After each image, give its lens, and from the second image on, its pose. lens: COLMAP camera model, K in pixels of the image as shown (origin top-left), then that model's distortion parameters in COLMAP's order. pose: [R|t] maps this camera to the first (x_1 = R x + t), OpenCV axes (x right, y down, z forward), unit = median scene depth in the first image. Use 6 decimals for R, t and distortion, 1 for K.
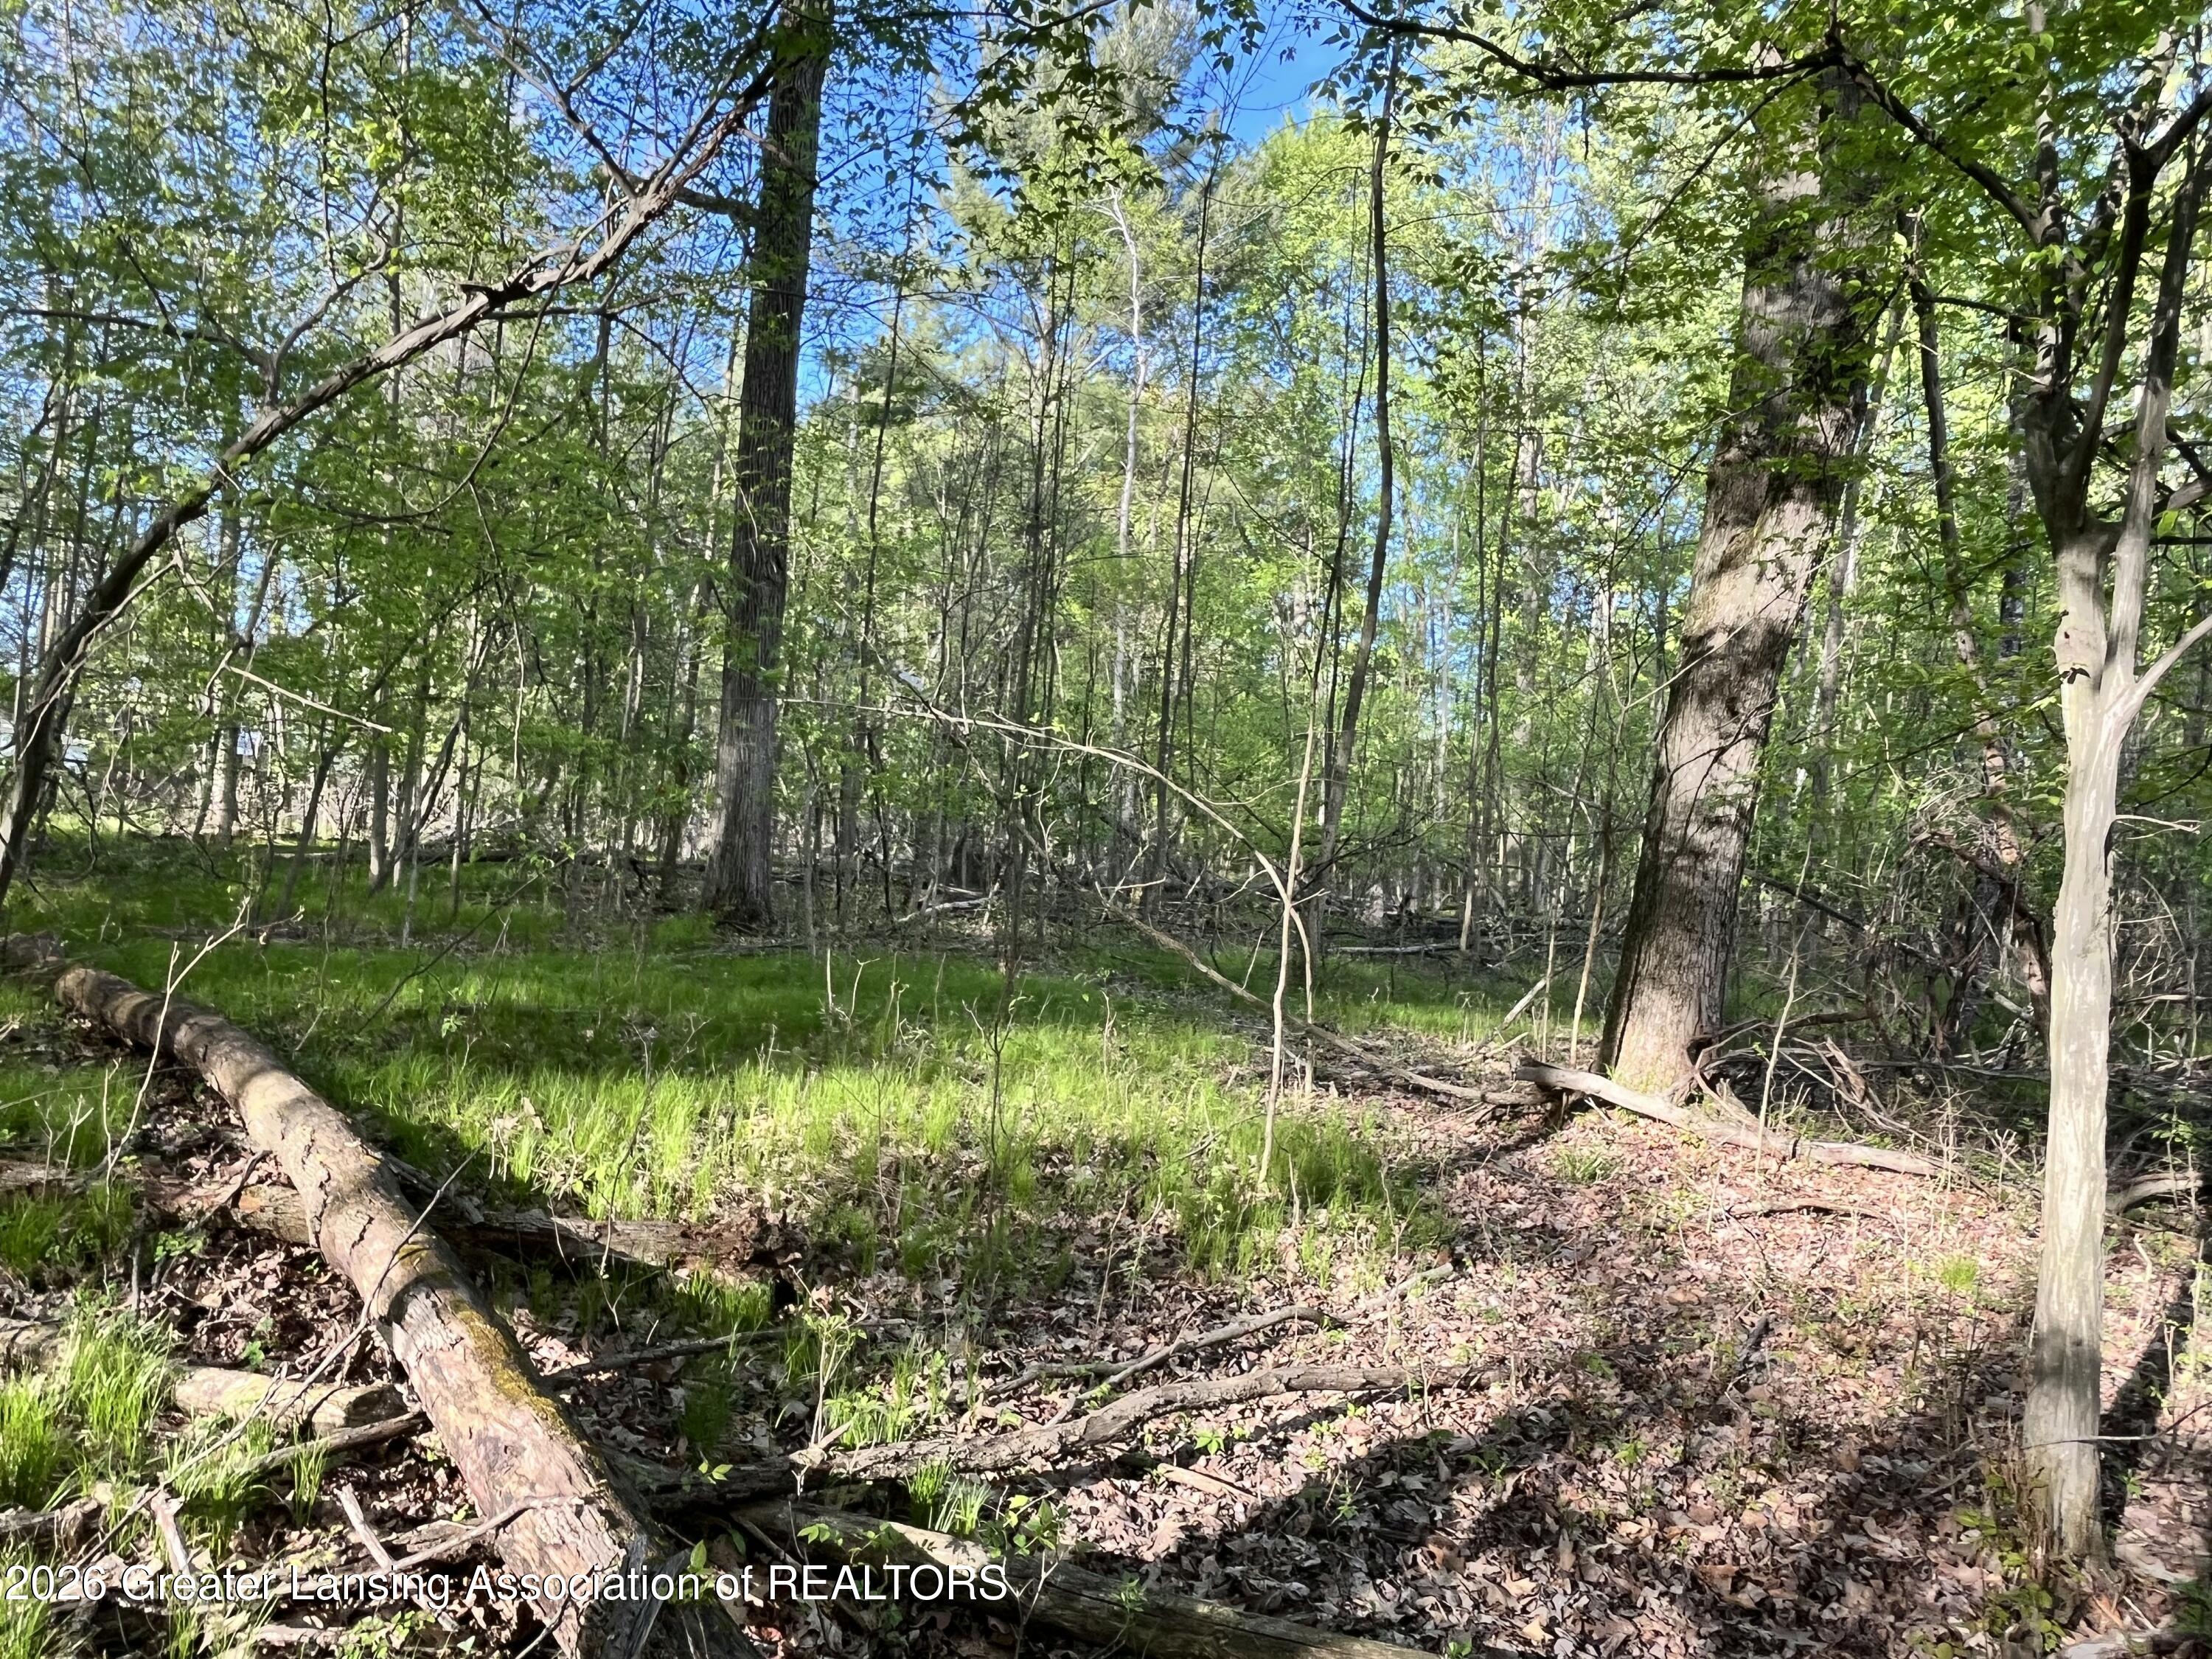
lens RADIAL K [[1388.9, 0, 1080.4], [0, 1388.9, 825.4], [0, 0, 1]] dist [-0.007205, -0.000358]
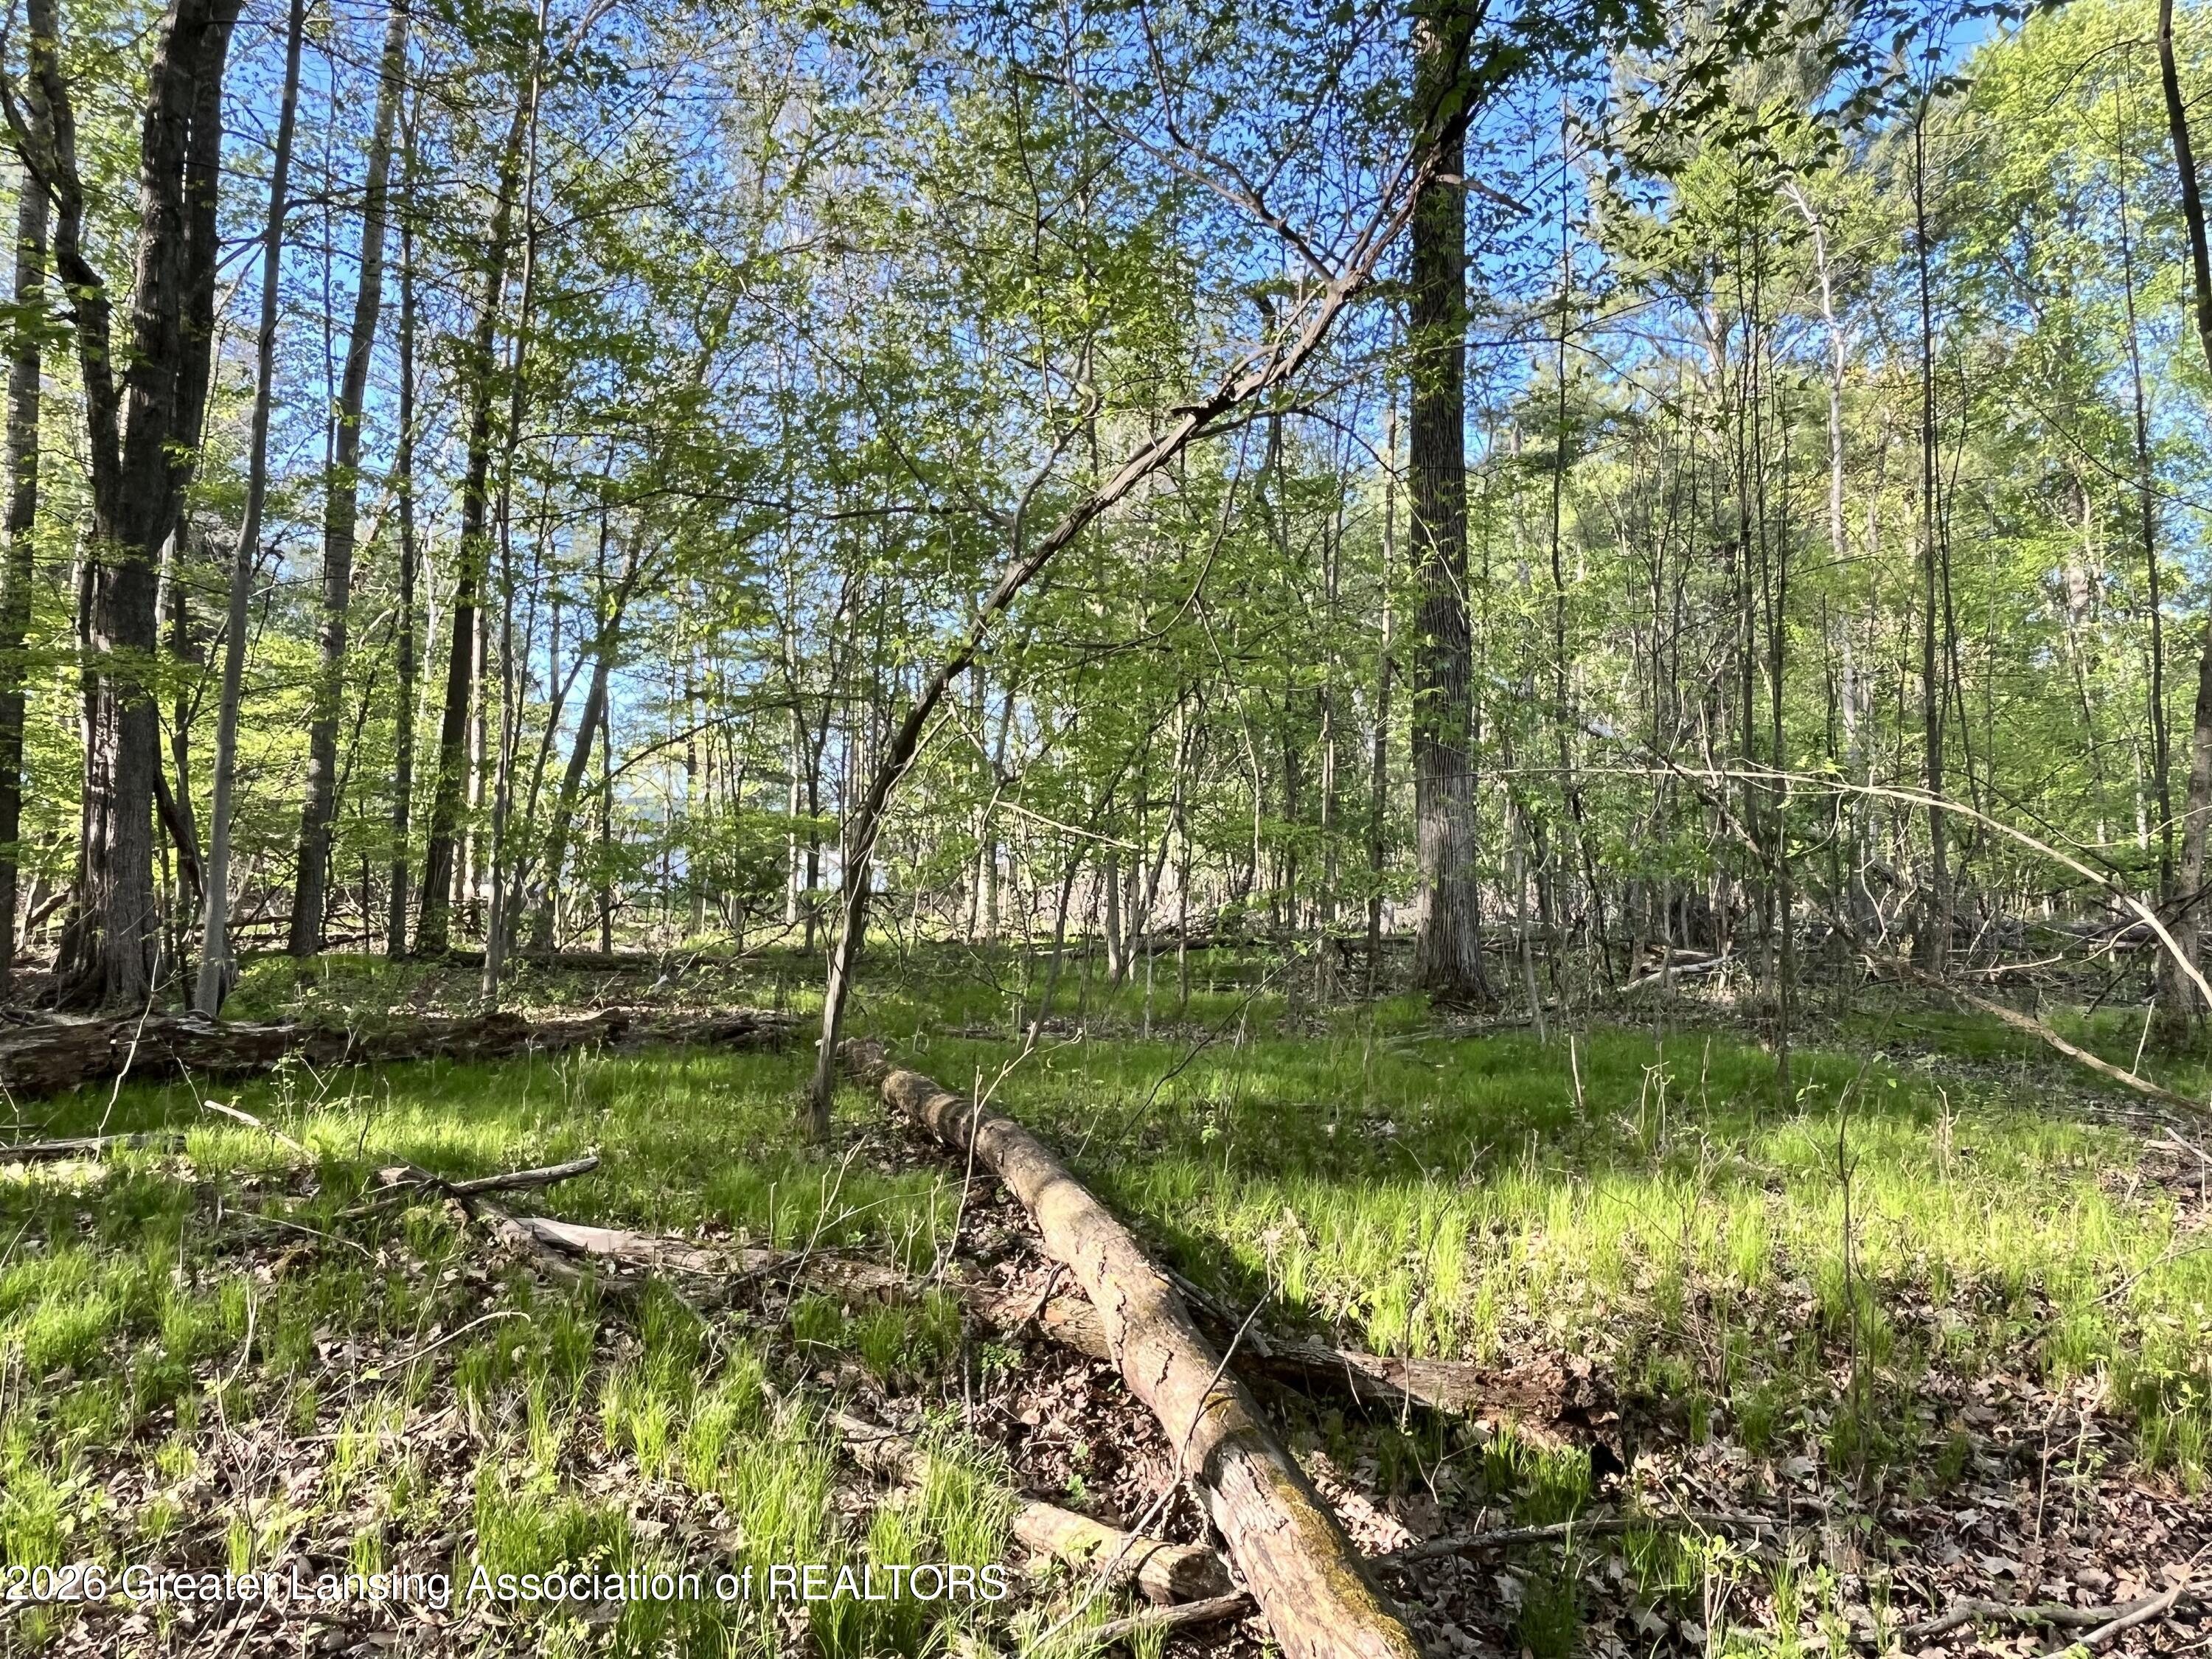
lens RADIAL K [[1388.9, 0, 1119.0], [0, 1388.9, 825.9], [0, 0, 1]] dist [-0.007205, -0.000358]
pose [[0.893952, -0.093953, -0.438203, -0.047851], [0.072958, 0.995244, -0.064549, -0.016512], [0.442183, 0.025734, 0.896555, 0.056741]]
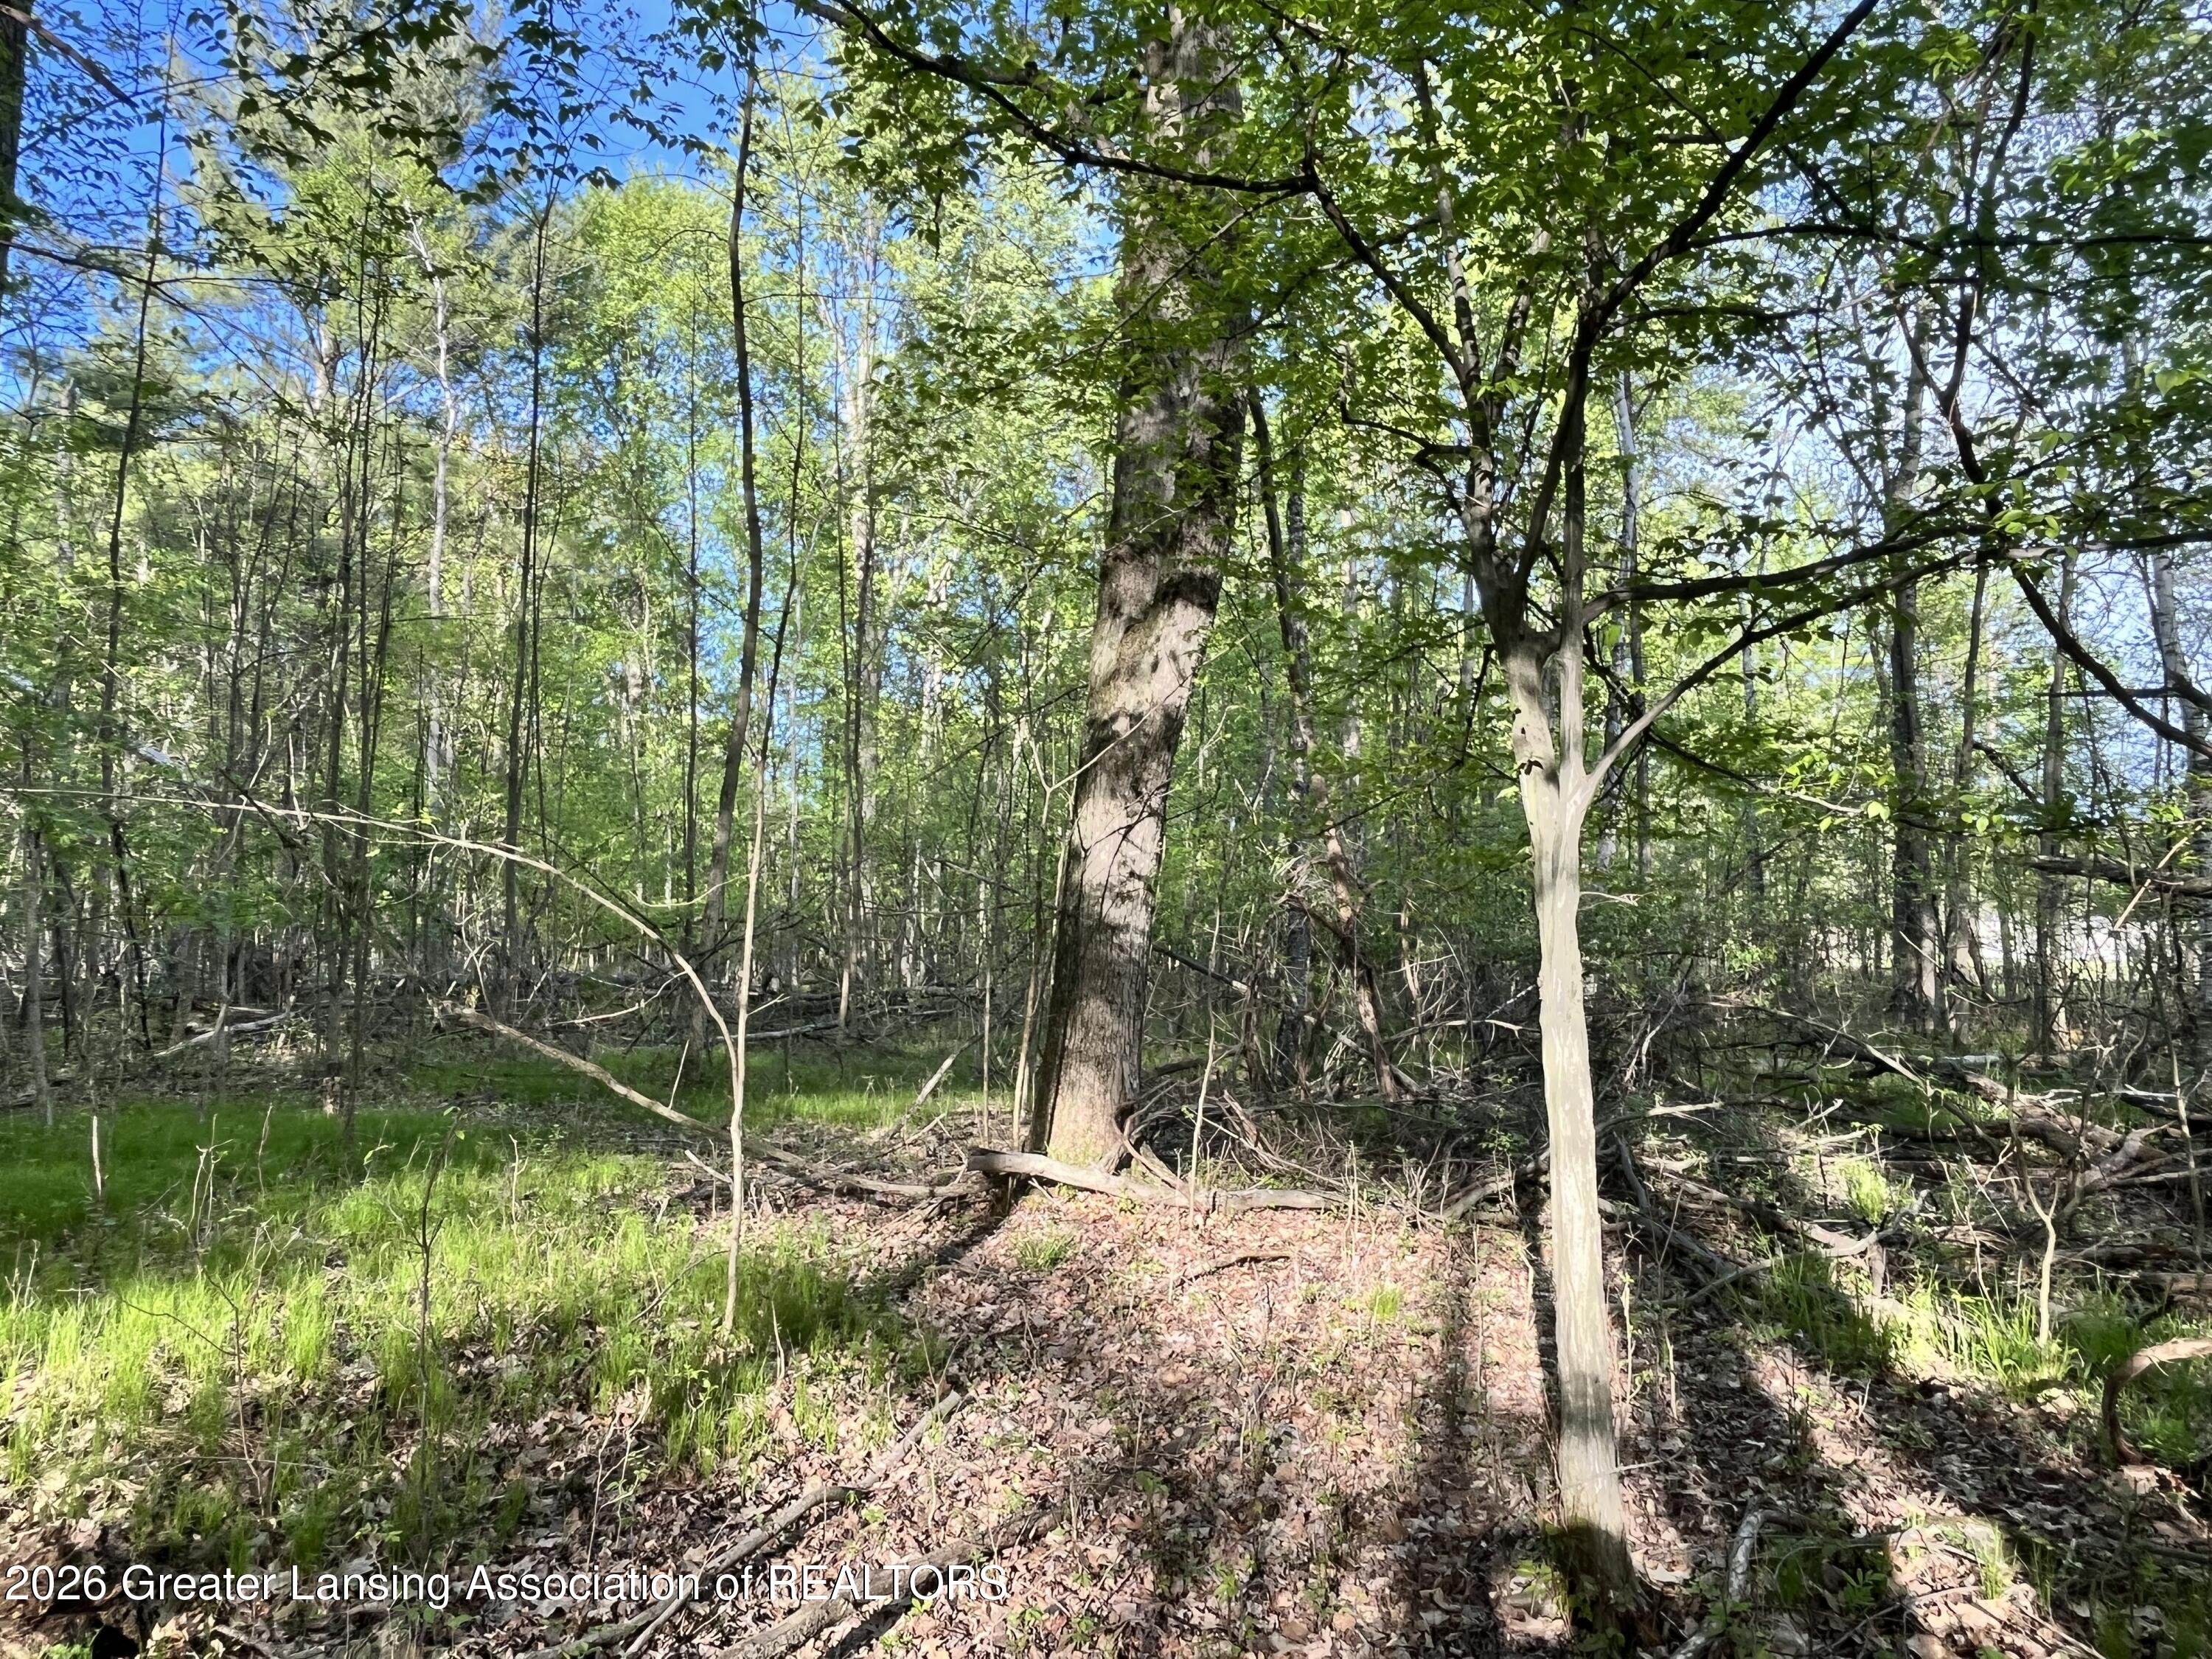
lens RADIAL K [[1388.9, 0, 1092.8], [0, 1388.9, 839.8], [0, 0, 1]] dist [-0.007205, -0.000358]
pose [[0.886440, -0.028085, 0.461990, -0.059503], [0.047626, 0.998394, -0.030688, -0.017483], [-0.460386, 0.049206, 0.886354, 0.094670]]
